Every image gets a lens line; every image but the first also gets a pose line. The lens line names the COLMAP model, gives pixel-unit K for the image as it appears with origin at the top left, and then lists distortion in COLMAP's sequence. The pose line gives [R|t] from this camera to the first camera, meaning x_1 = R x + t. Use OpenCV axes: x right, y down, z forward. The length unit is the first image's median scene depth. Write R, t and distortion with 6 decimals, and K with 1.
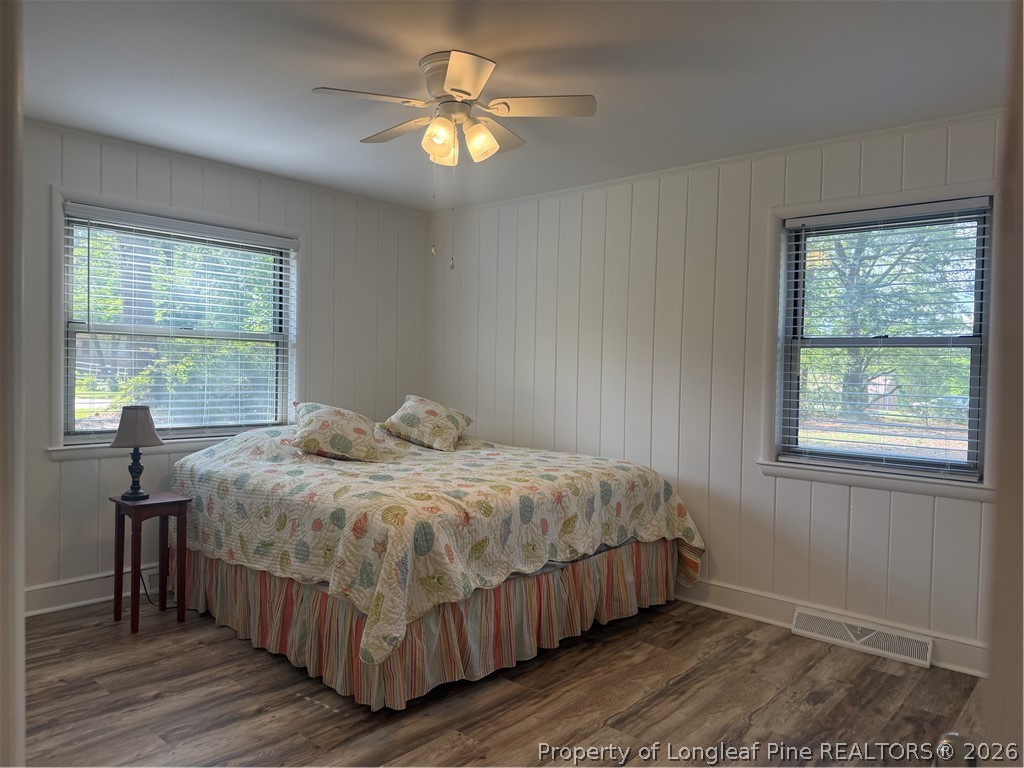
lens RADIAL K [[731.5, 0, 511.3], [0, 731.5, 385.1], [0, 0, 1]] dist [0.028442, -0.032633]
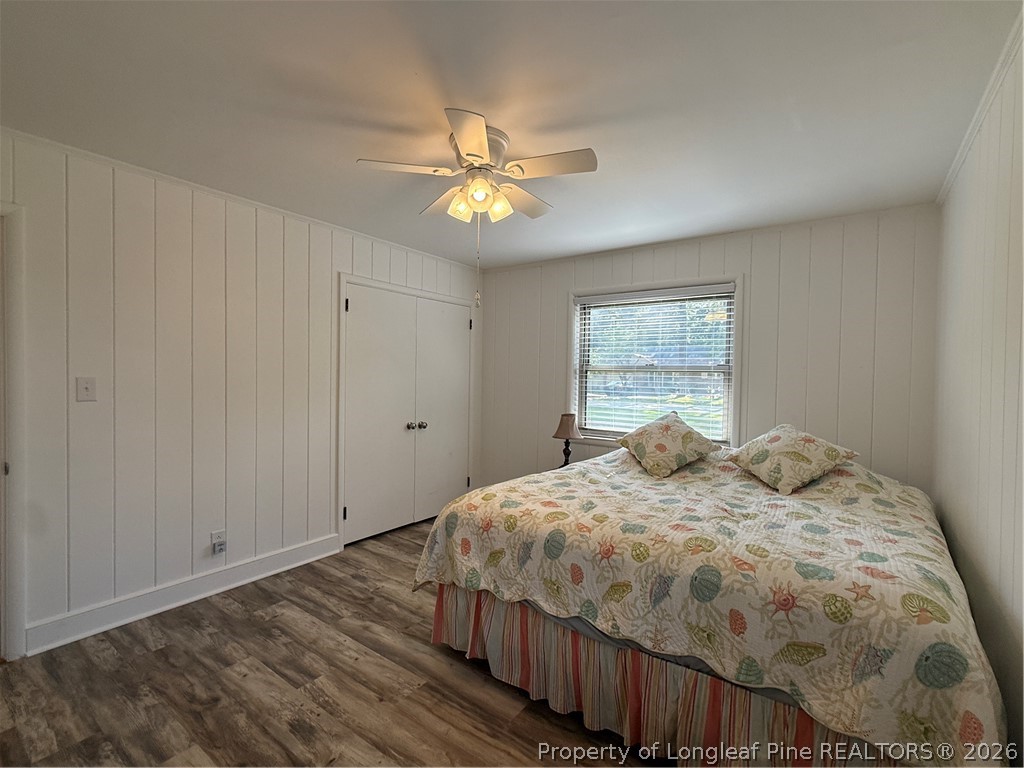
lens RADIAL K [[477.6, 0, 510.8], [0, 477.6, 384.7], [0, 0, 1]] dist [0.004624, 0.000149]
pose [[0.081372, -0.005167, -0.996670, 0.589821], [-0.038786, 0.999213, -0.008347, -0.025204], [0.995929, 0.039336, 0.081108, 0.837320]]
